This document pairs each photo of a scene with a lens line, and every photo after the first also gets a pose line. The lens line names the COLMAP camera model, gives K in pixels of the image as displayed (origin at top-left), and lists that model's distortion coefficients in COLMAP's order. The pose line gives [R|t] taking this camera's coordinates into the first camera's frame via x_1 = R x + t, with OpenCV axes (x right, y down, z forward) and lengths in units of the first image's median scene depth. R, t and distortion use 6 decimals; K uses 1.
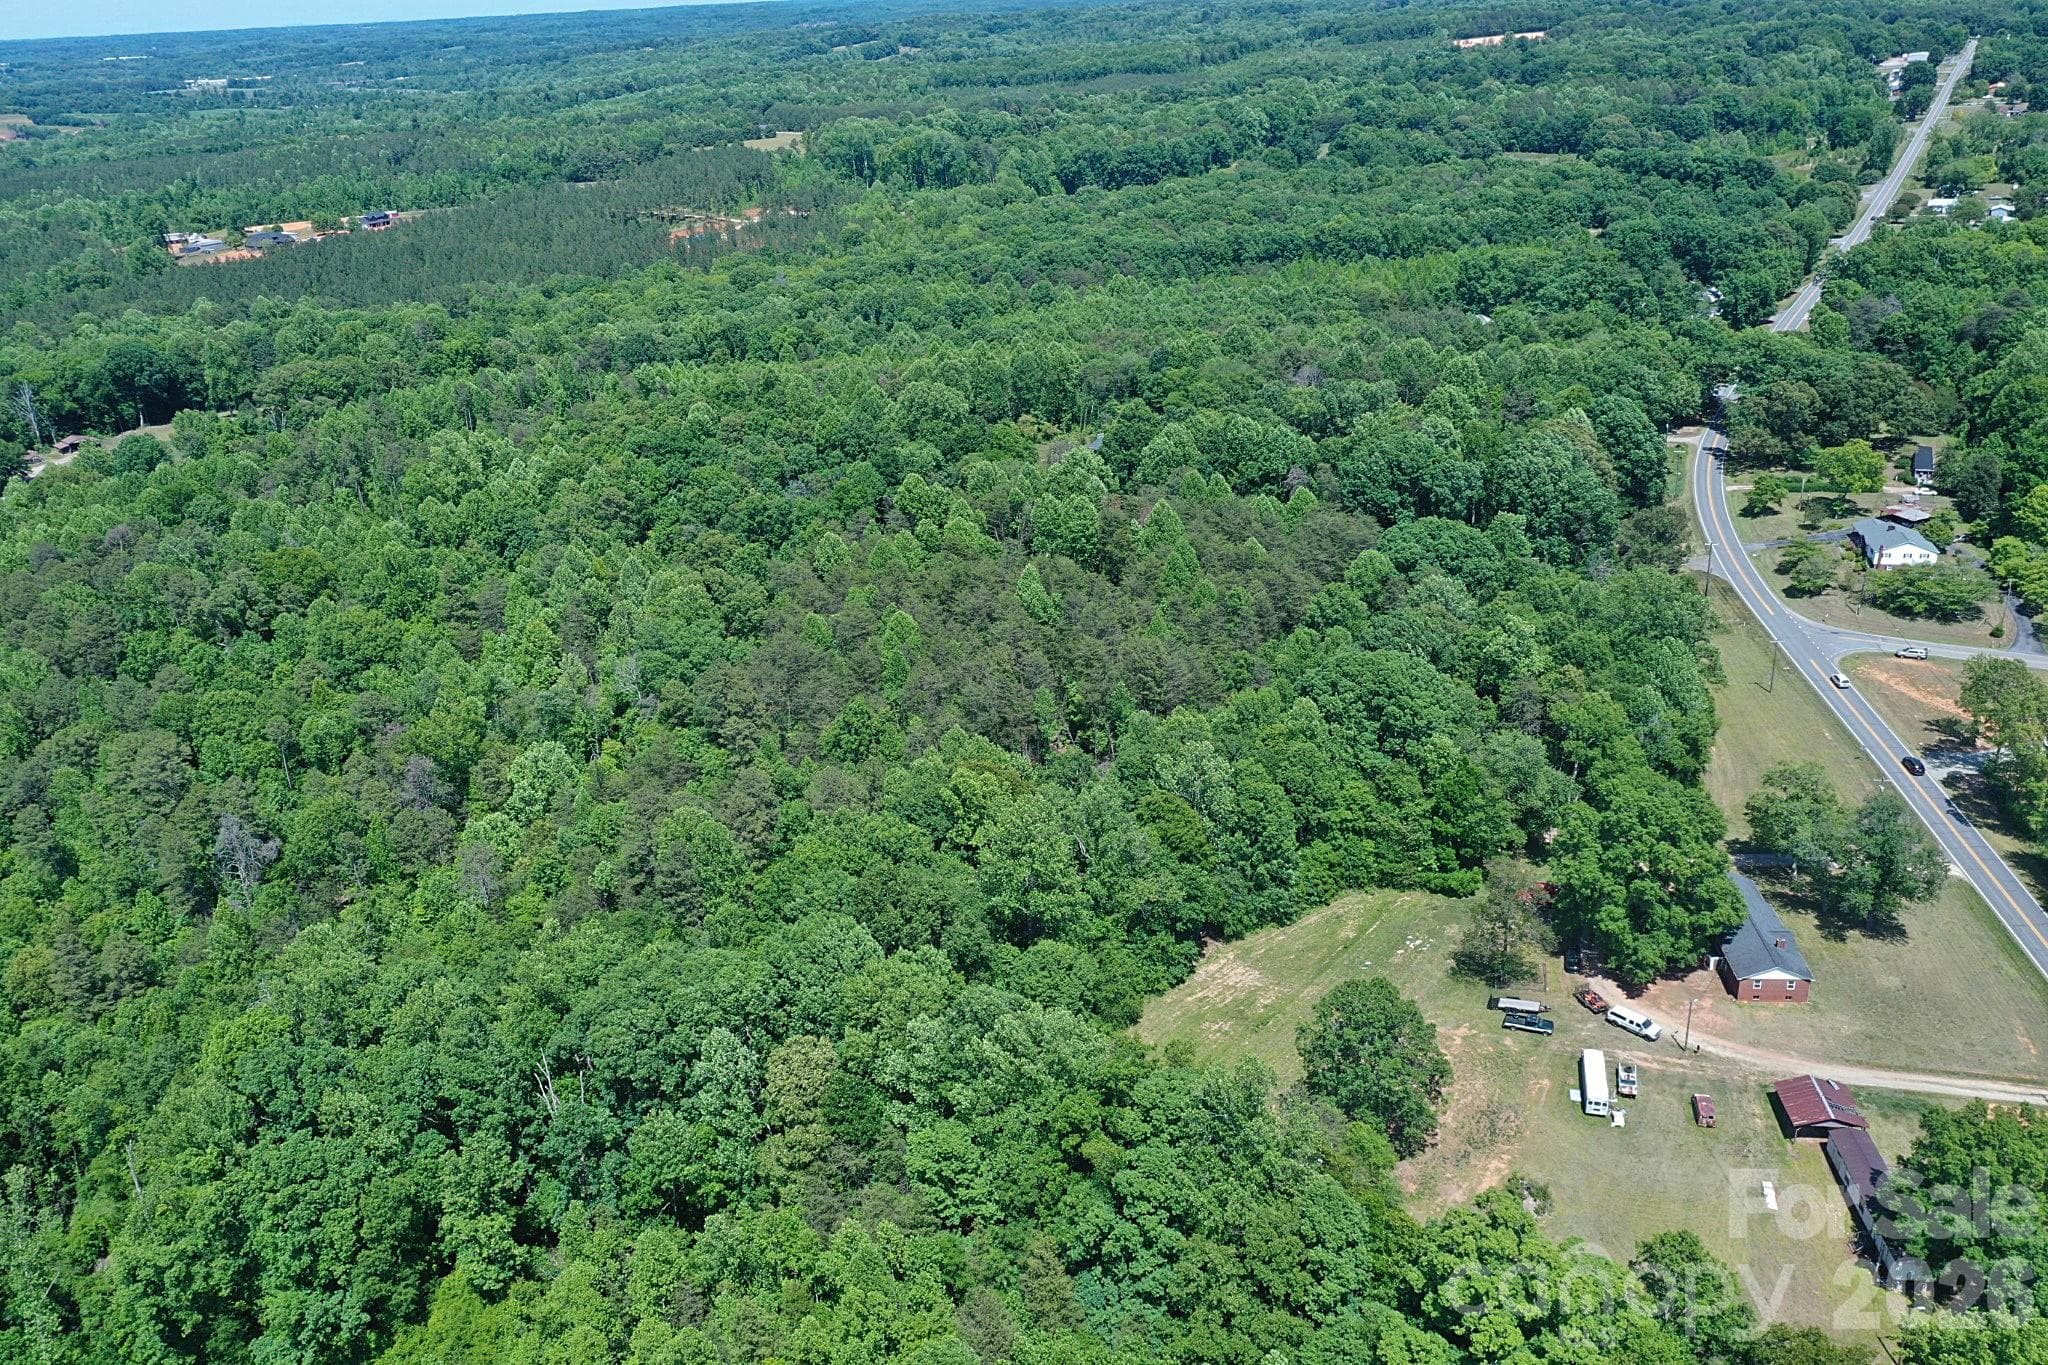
lens RADIAL K [[1627.3, 0, 1025.4], [0, 1627.3, 681.0], [0, 0, 1]] dist [0.010036, 0.008454]
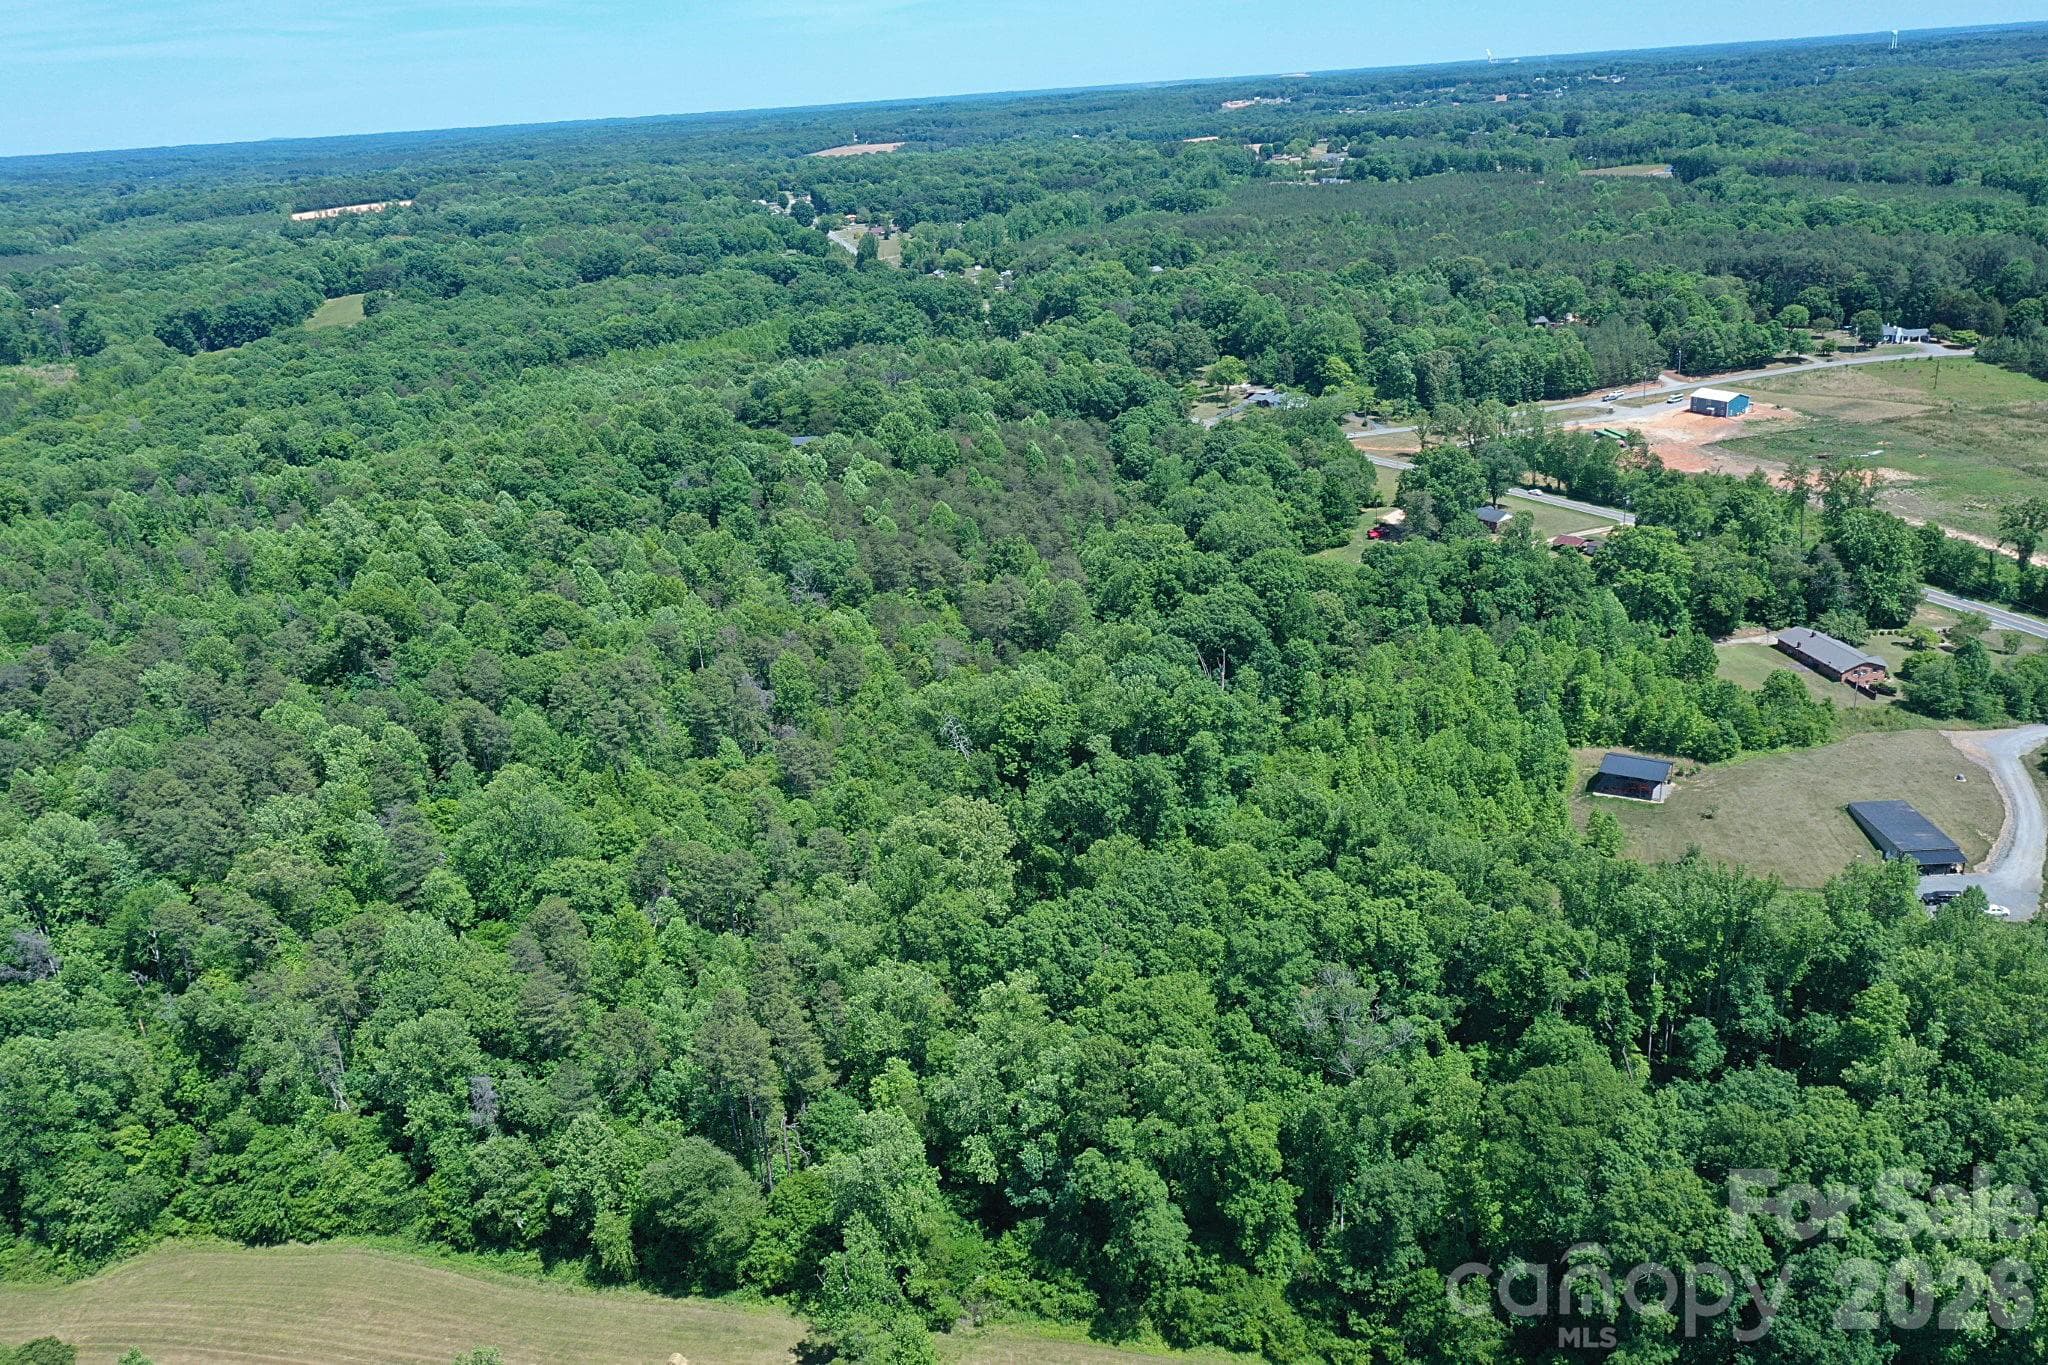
lens RADIAL K [[1627.3, 0, 1025.4], [0, 1627.3, 681.0], [0, 0, 1]] dist [0.010036, 0.008454]
pose [[0.713838, -0.230695, 0.661222, -0.750072], [0.297859, 0.954541, 0.011471, 0.086158], [-0.633810, 0.188763, 0.750102, -0.096375]]
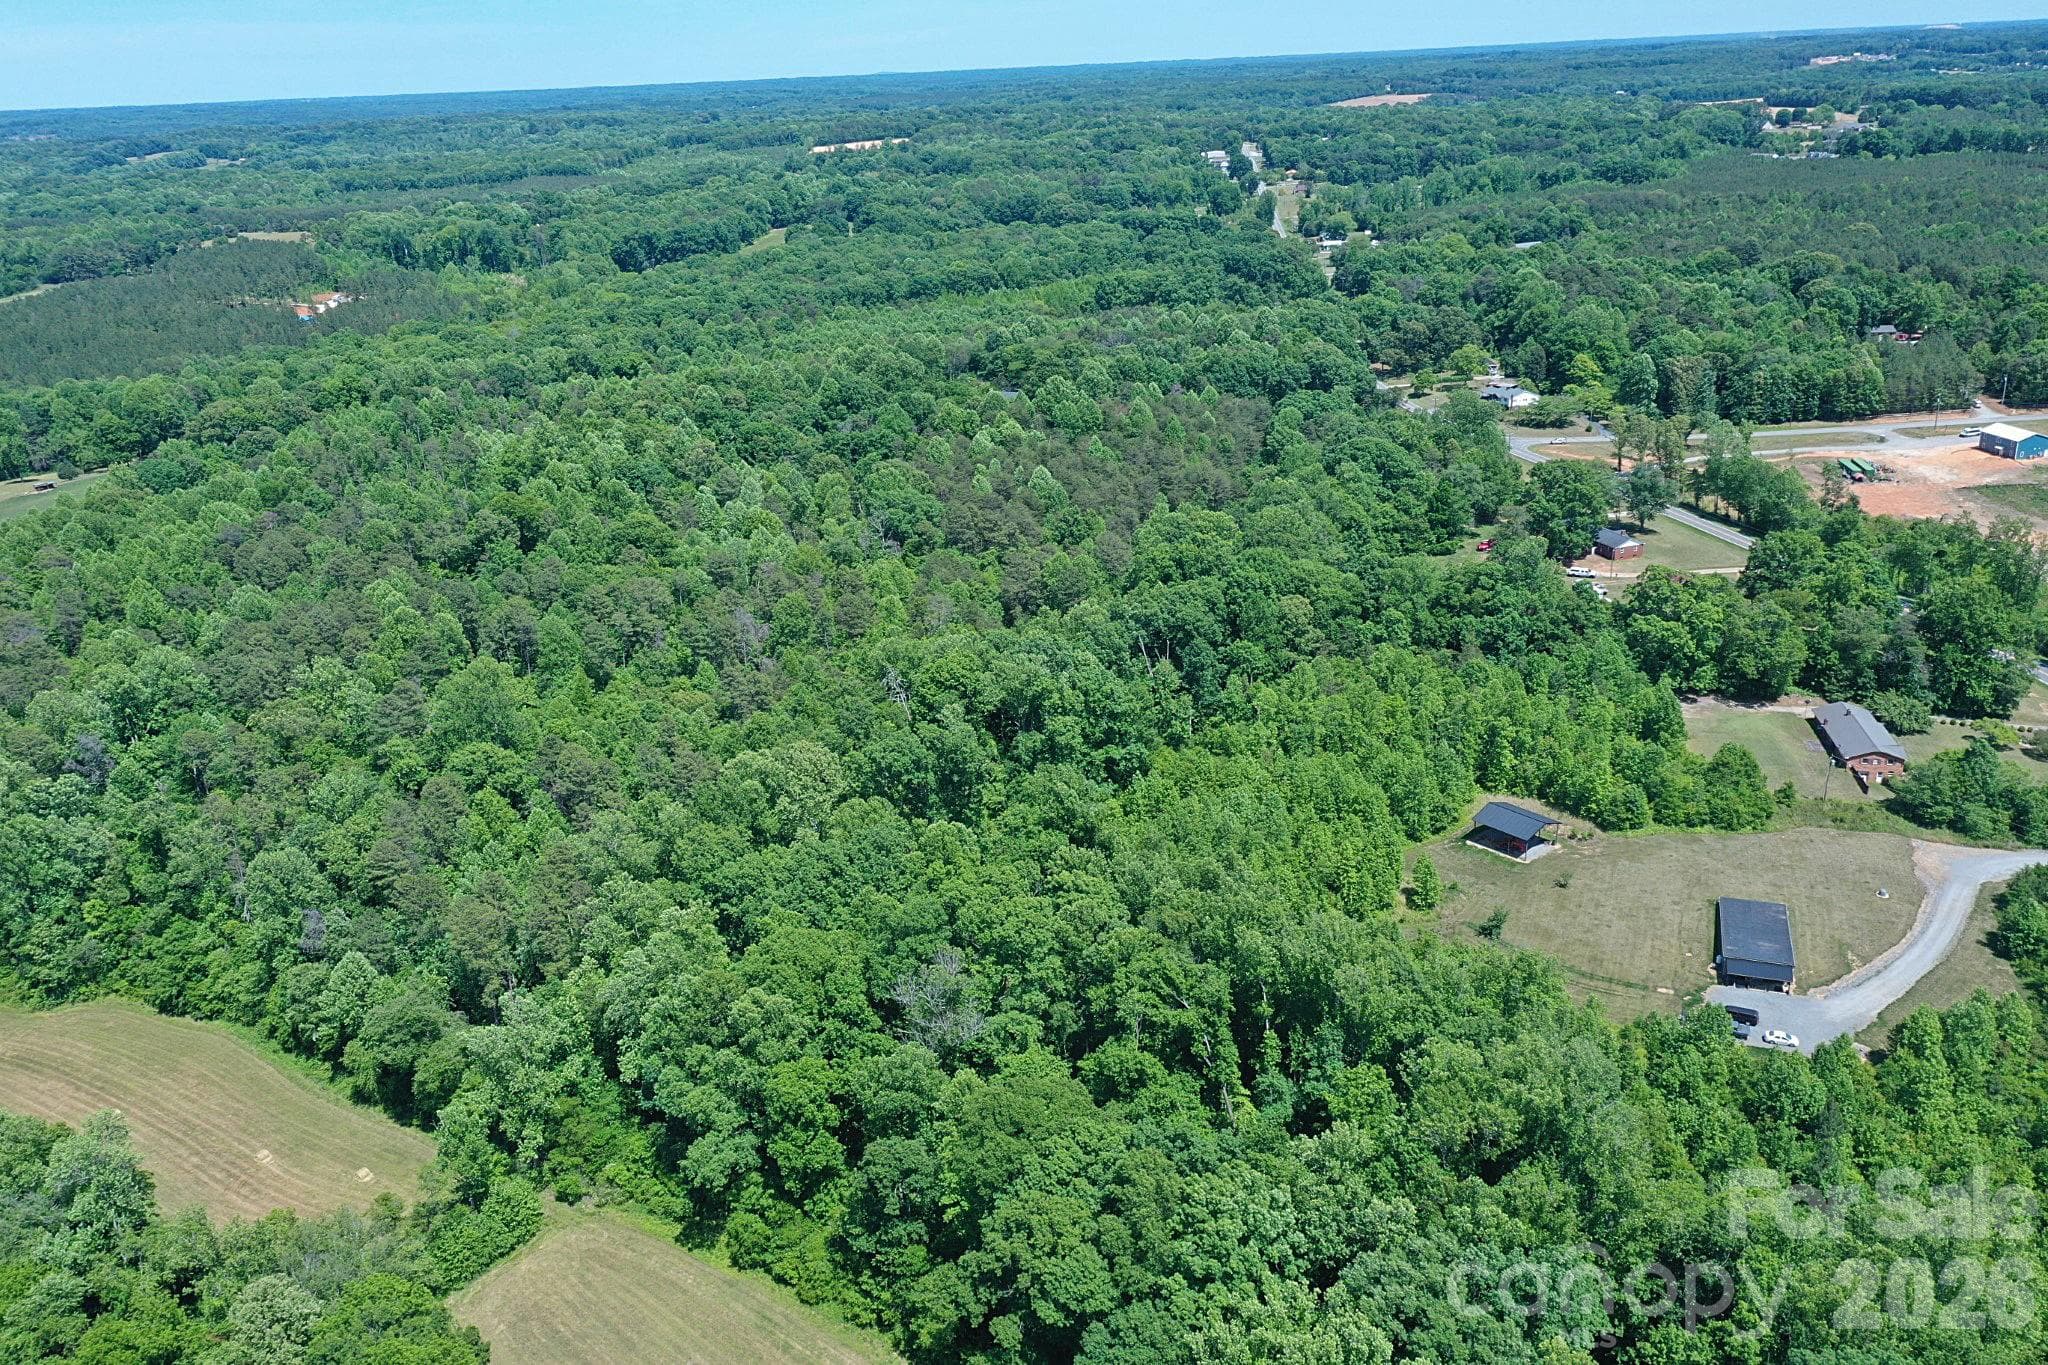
lens RADIAL K [[1627.3, 0, 1025.4], [0, 1627.3, 681.0], [0, 0, 1]] dist [0.010036, 0.008454]
pose [[0.904255, -0.135882, 0.404795, -0.529943], [0.161677, 0.986386, -0.030053, 0.143510], [-0.395200, 0.092621, 0.913914, -0.268793]]
